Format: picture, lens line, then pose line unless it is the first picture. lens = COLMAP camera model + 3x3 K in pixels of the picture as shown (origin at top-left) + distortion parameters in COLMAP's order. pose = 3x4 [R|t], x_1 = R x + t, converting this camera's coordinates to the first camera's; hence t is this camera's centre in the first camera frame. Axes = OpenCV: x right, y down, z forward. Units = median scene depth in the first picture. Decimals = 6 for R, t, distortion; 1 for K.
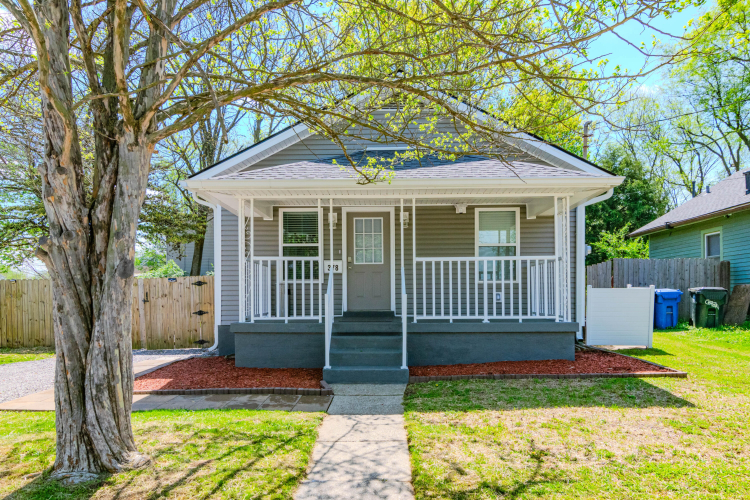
lens RADIAL K [[511.7, 0, 375.3], [0, 511.7, 250.5], [0, 0, 1]] dist [-0.001205, -0.002199]
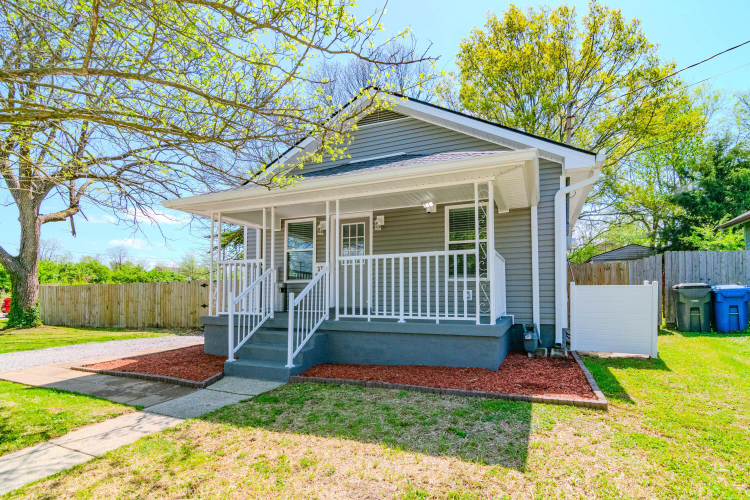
lens RADIAL K [[382.1, 0, 374.4], [0, 382.1, 251.1], [0, 0, 1]] dist [-0.002637, -0.005528]
pose [[0.923359, -0.039664, -0.381883, 0.445225], [0.033234, 0.999173, -0.023422, 0.022803], [0.382497, 0.008935, 0.923914, 0.323048]]
